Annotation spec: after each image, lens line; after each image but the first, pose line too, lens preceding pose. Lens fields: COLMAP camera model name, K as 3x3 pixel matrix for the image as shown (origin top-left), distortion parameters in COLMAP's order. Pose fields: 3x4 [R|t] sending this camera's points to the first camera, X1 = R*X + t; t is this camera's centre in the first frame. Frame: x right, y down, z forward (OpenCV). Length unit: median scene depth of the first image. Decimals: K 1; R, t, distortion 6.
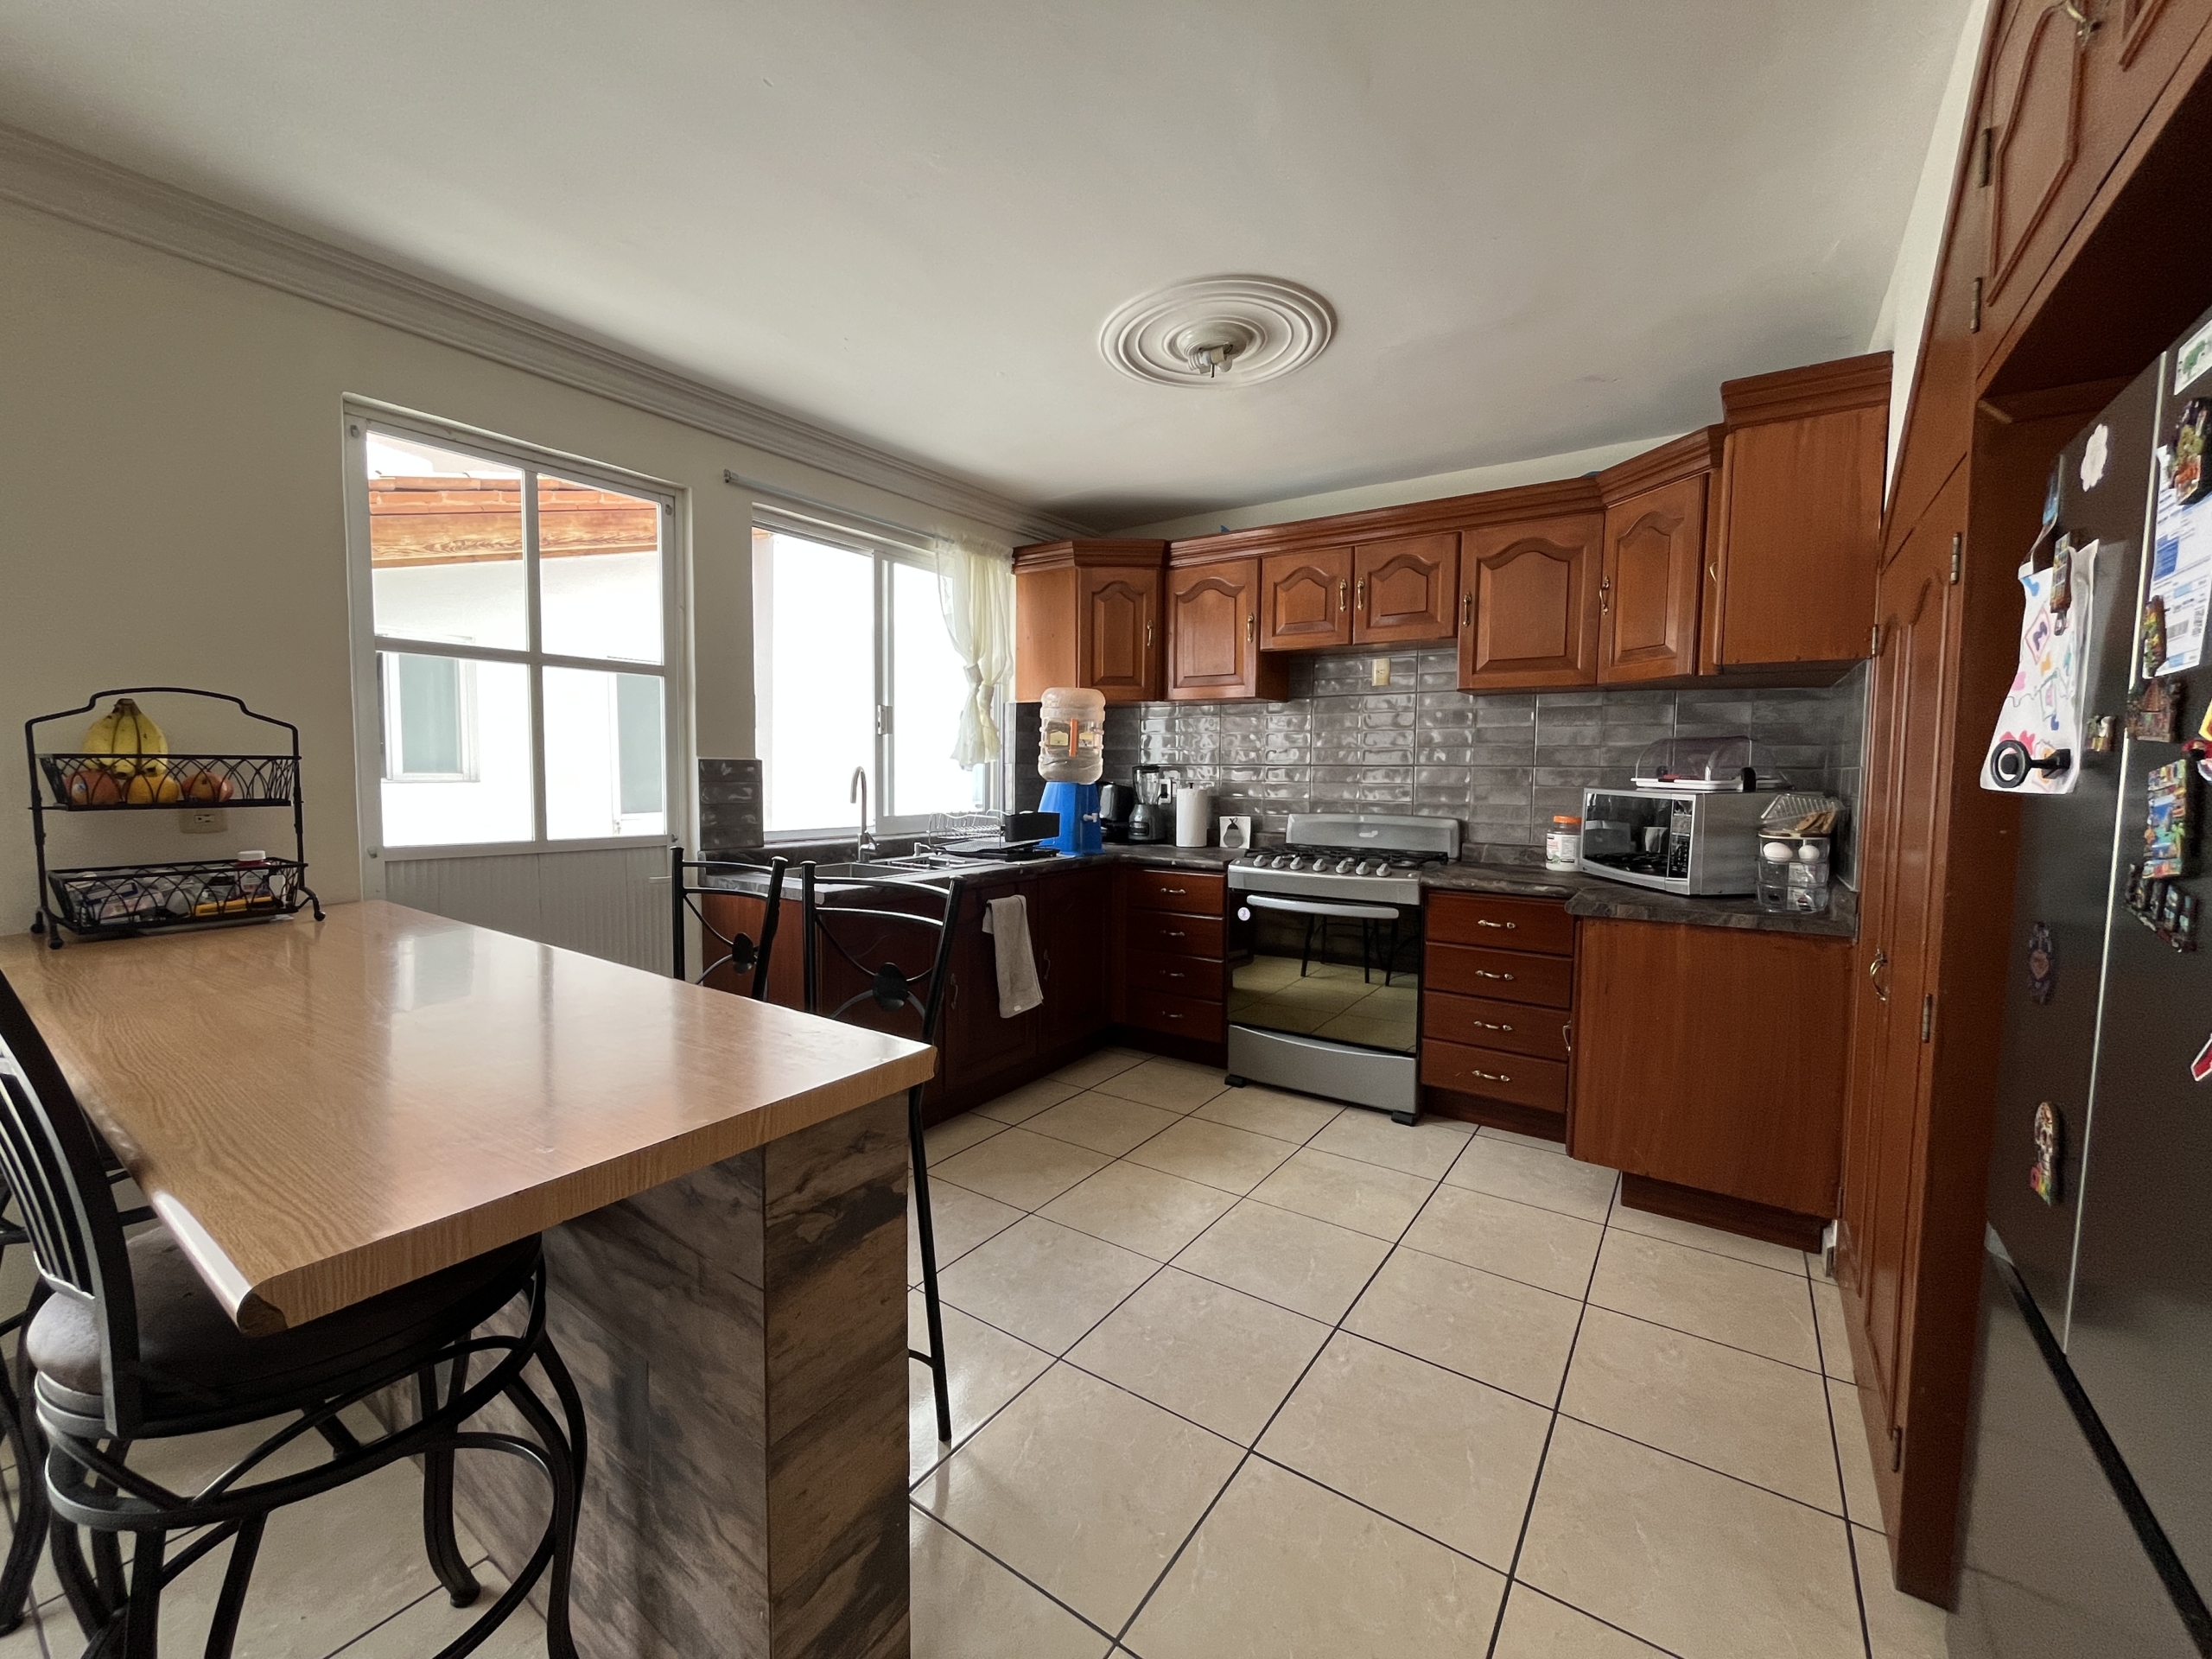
lens RADIAL K [[901.2, 0, 1106.0], [0, 901.2, 829.5], [0, 0, 1]] dist [-0.000299, 0.000011]
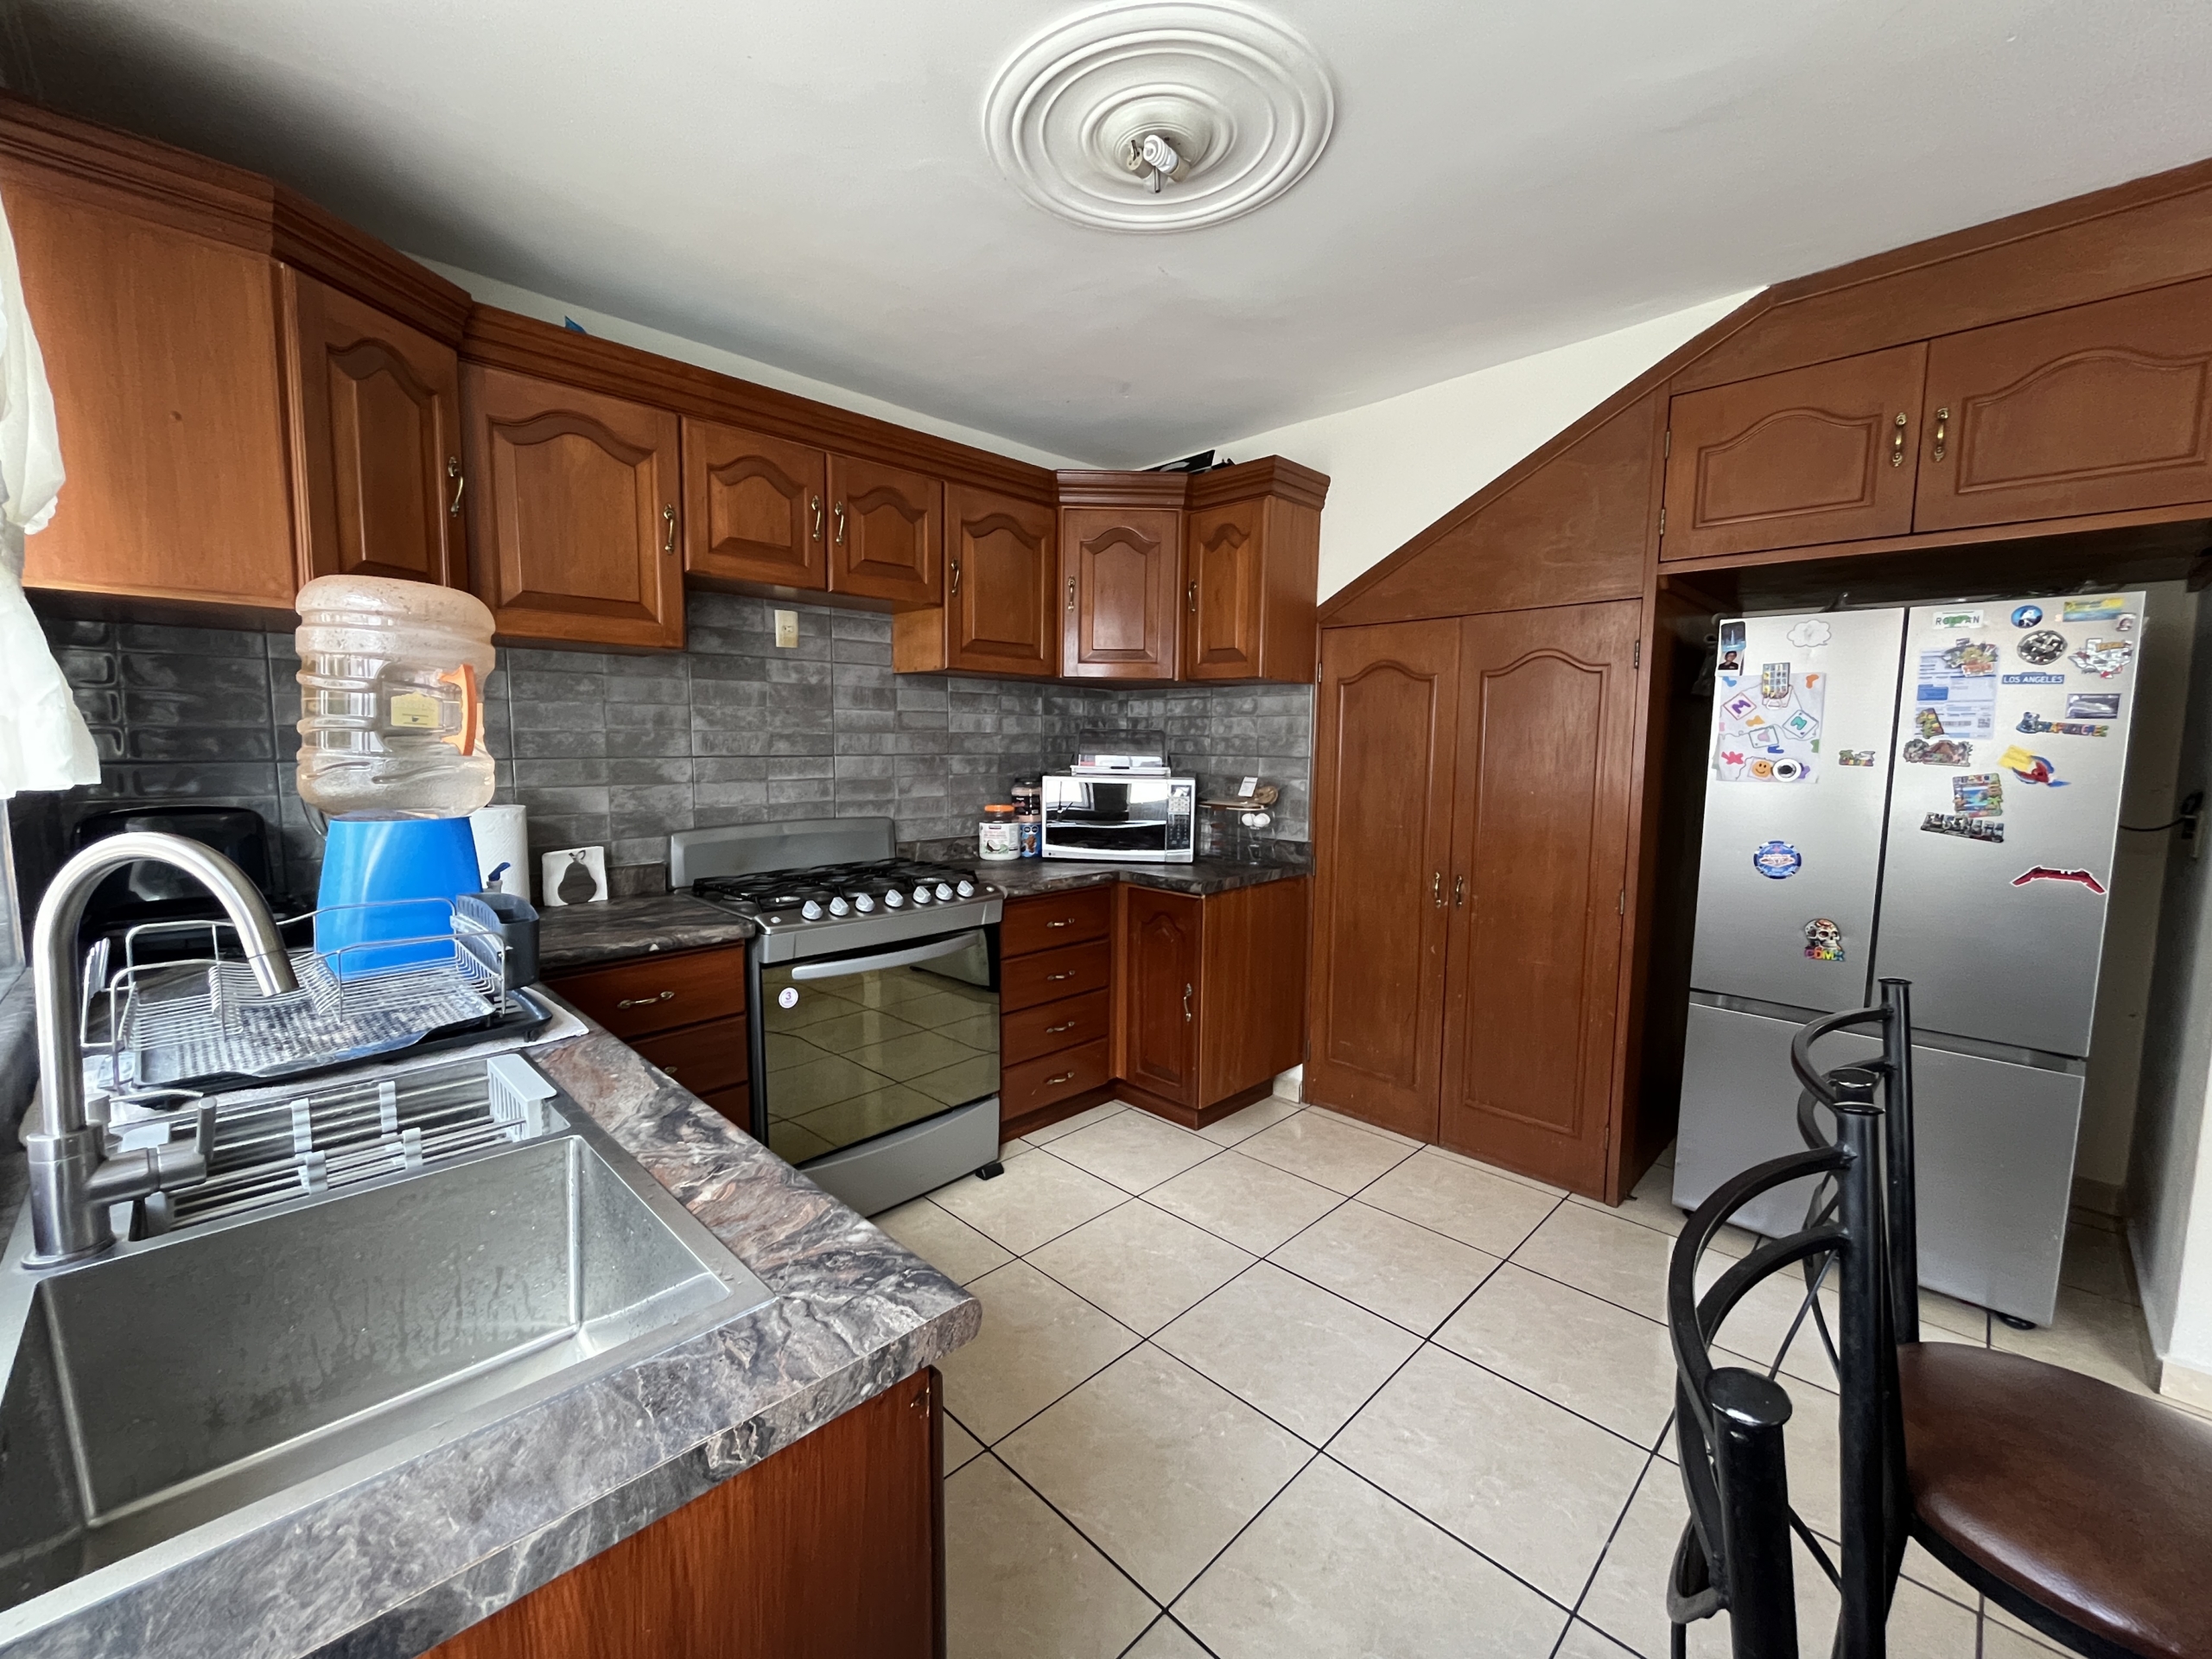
lens RADIAL K [[897.5, 0, 1106.0], [0, 897.5, 829.5], [0, 0, 1]] dist [-0.000926, -0.000099]
pose [[0.177765, -0.107477, 0.978186, -0.418003], [0.061944, 0.993269, 0.097877, -0.073265], [-0.982121, 0.043194, 0.183226, 0.668388]]
